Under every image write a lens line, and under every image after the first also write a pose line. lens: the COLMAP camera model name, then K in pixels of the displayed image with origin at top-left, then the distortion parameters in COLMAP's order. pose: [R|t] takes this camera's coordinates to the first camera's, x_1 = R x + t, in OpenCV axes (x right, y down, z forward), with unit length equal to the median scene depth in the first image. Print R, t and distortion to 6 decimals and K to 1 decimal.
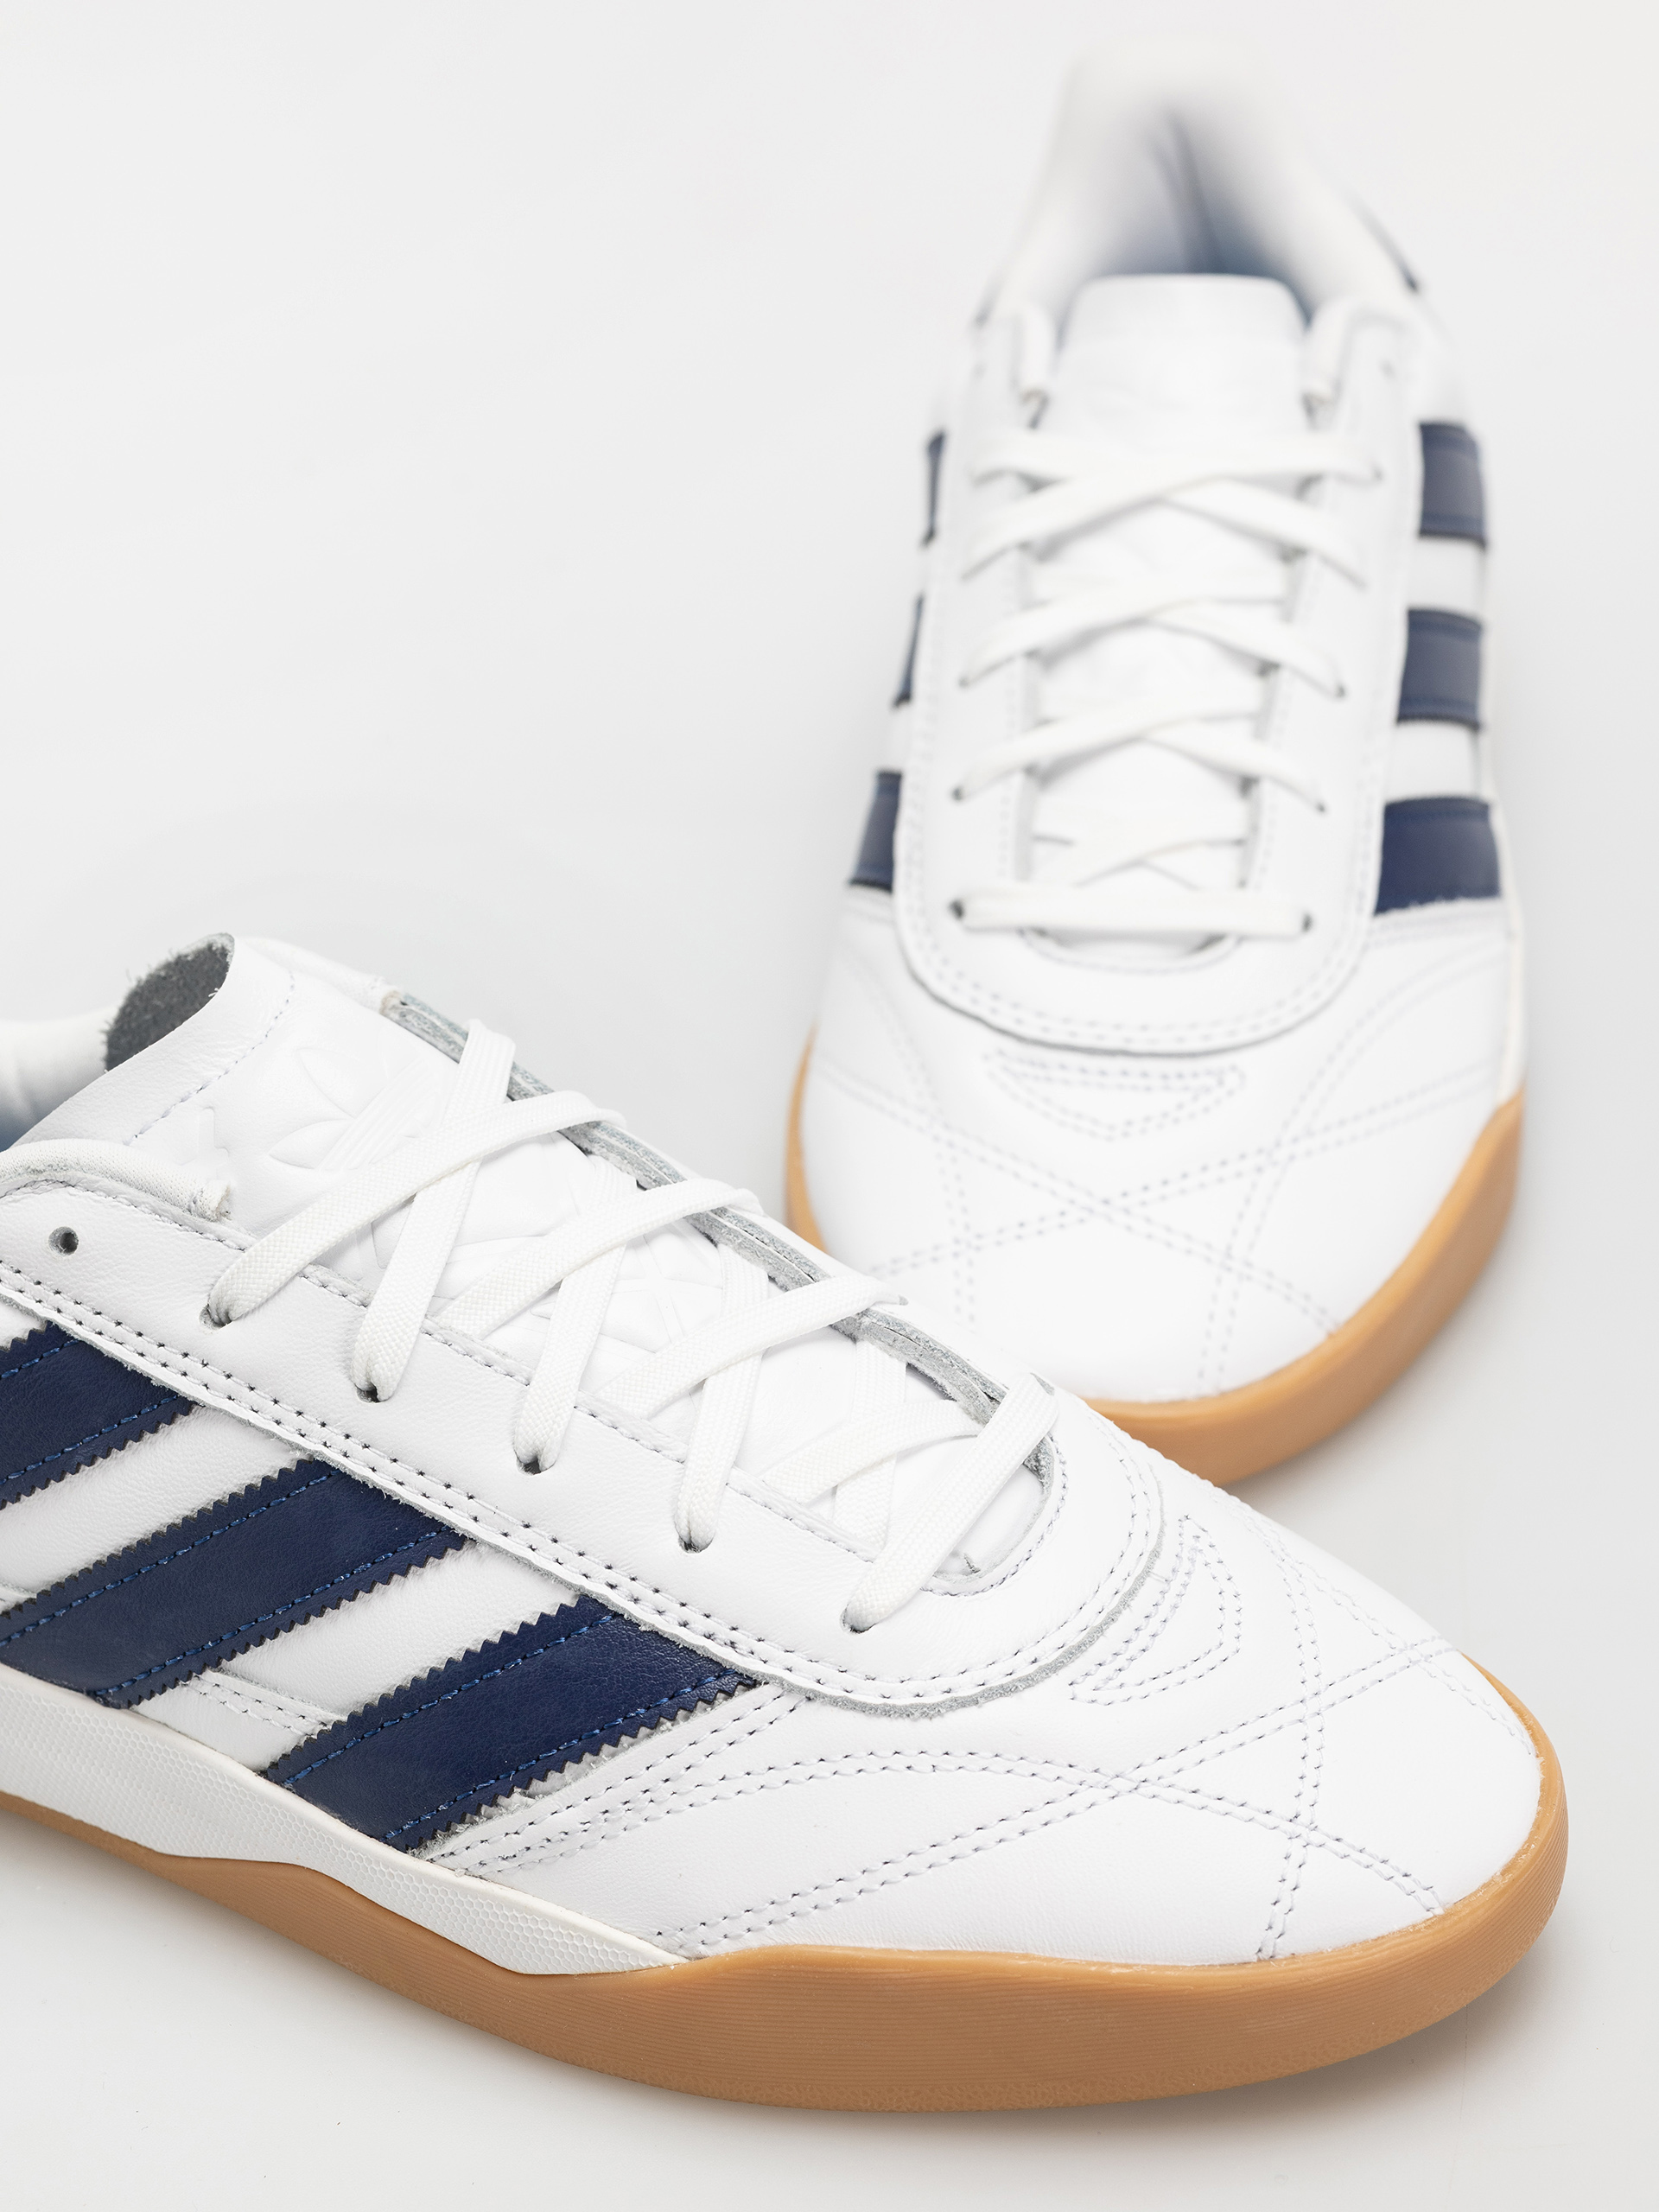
lens RADIAL K [[5130.2, 0, 829.5], [0, 5130.2, 1106.0], [0, 0, 1]] dist [0.192194, -0.079380]
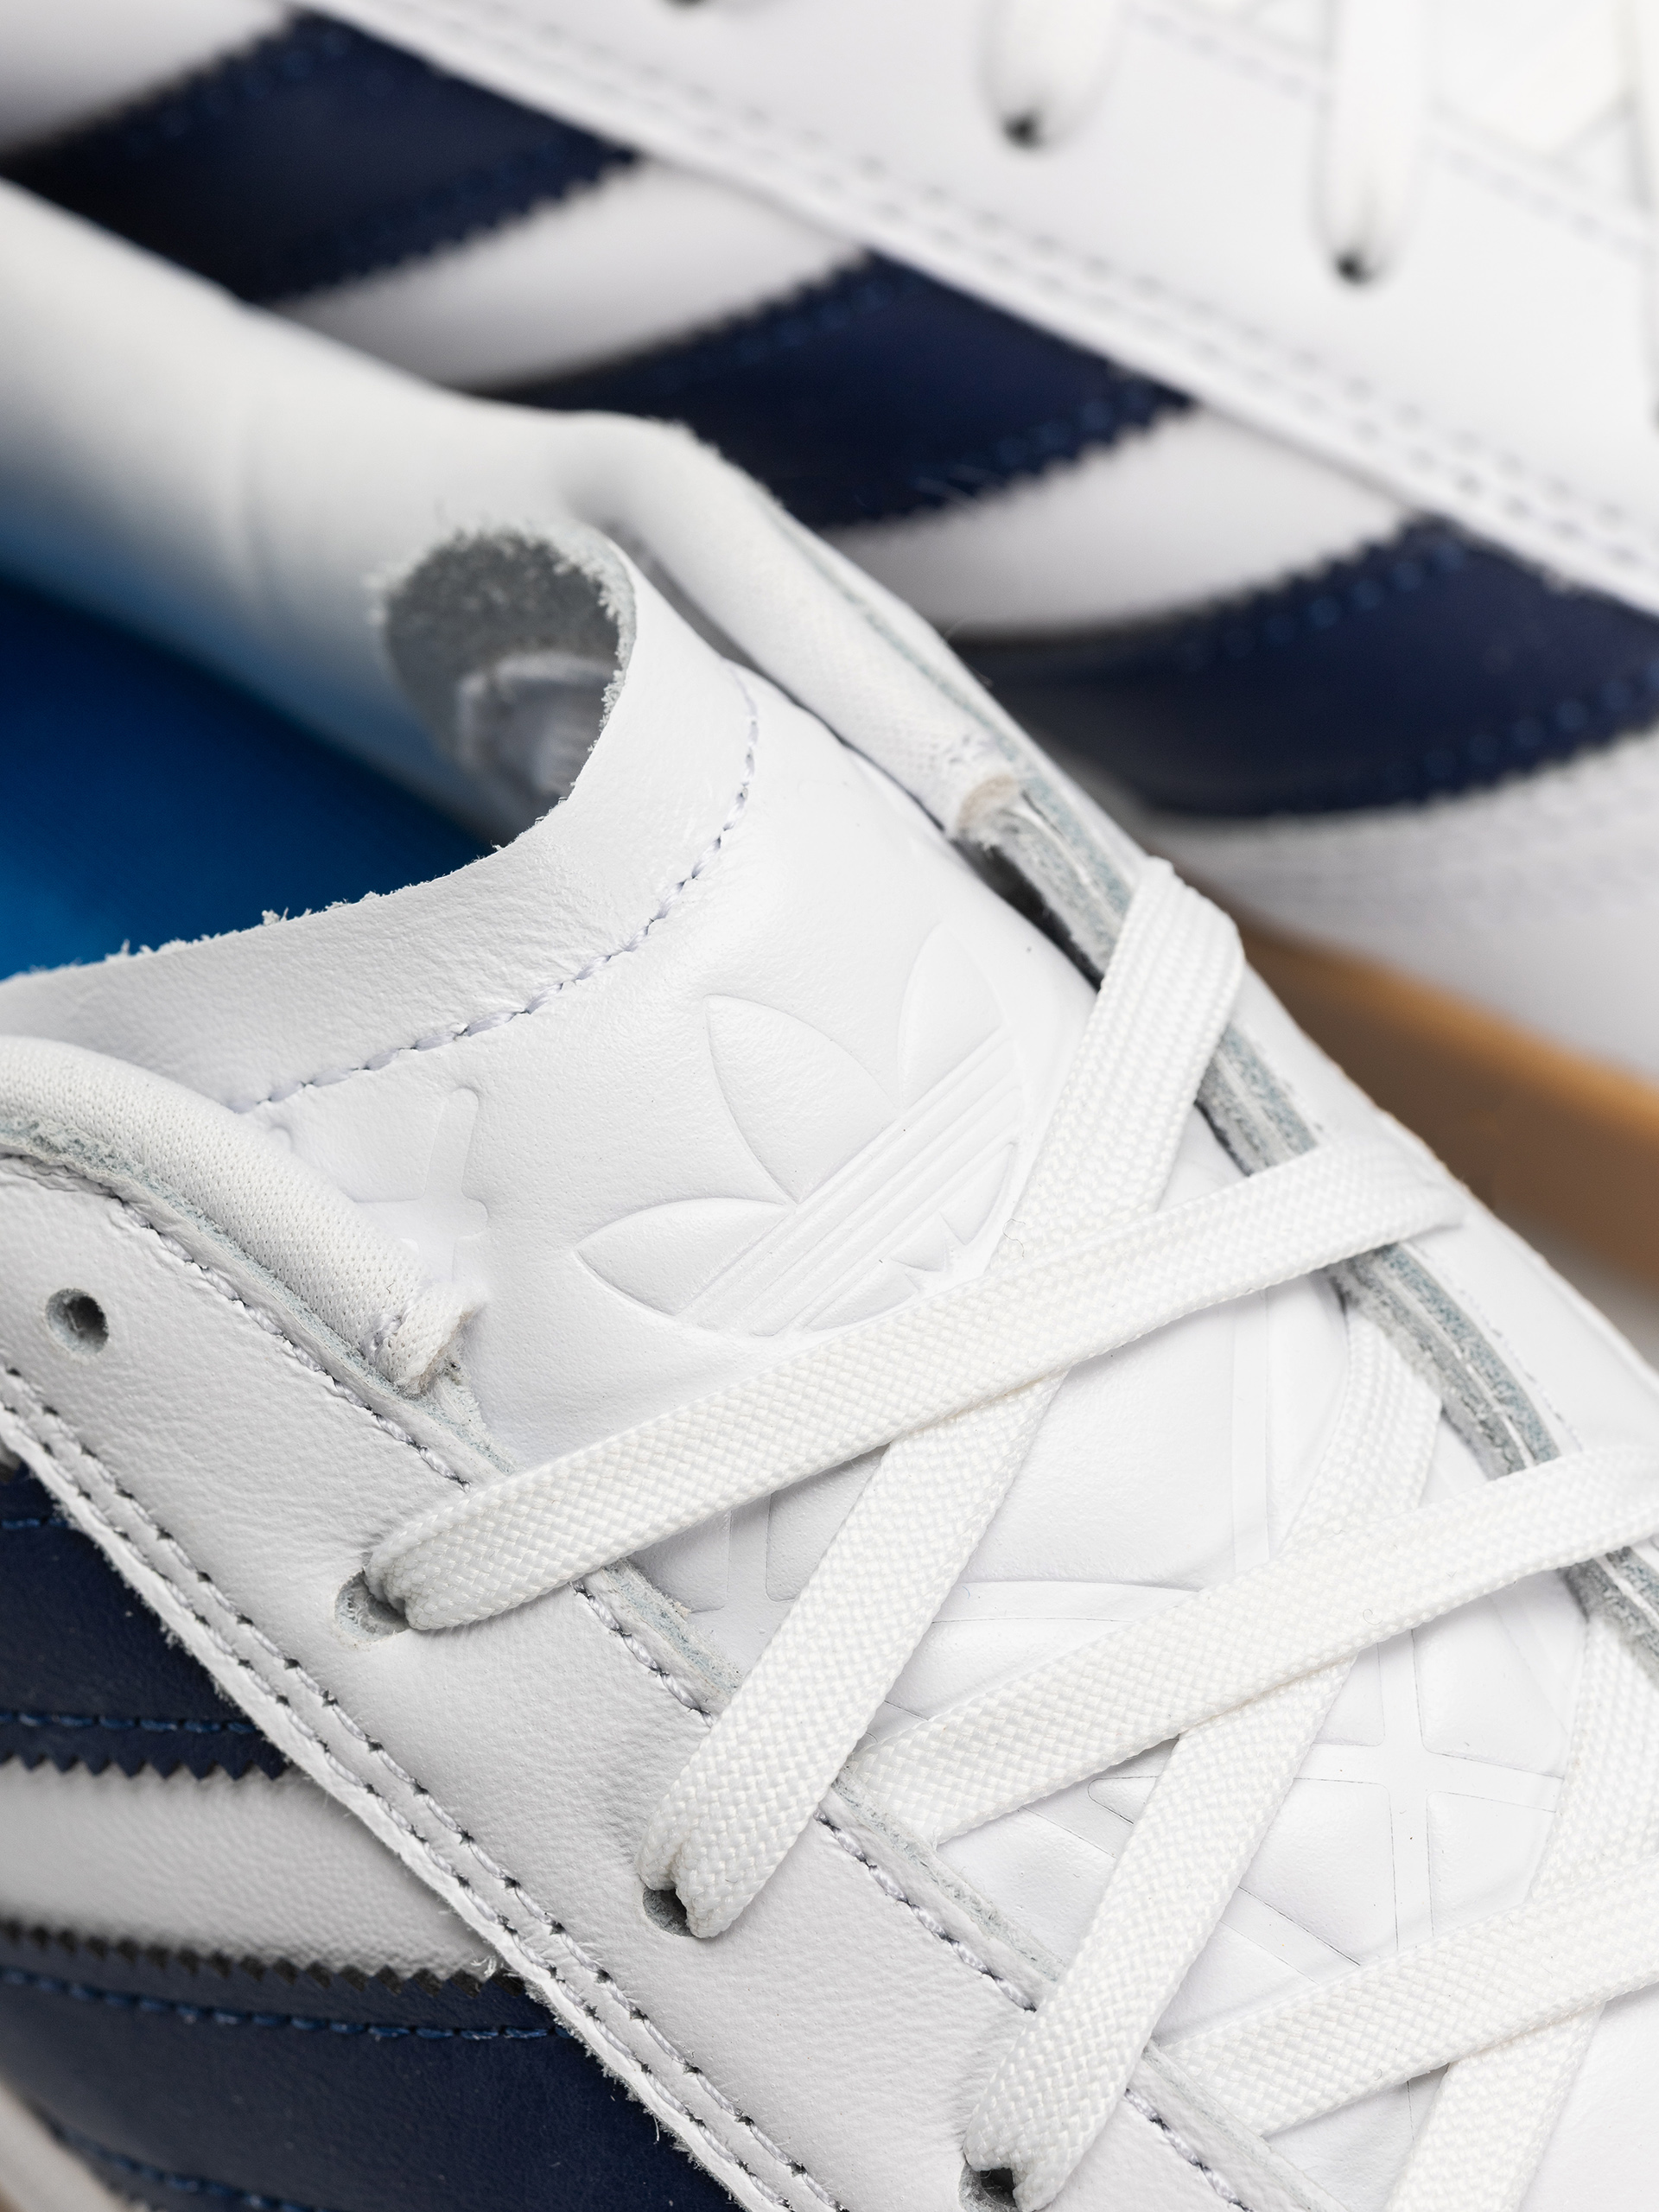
lens RADIAL K [[5130.2, 0, 829.5], [0, 5130.2, 1106.0], [0, 0, 1]] dist [0.192194, -0.079380]
pose [[0.956253, 0.272343, -0.106812, -0.048679], [-0.196471, 0.868405, 0.455272, -0.195444], [0.216746, -0.414370, 0.883922, 0.645507]]
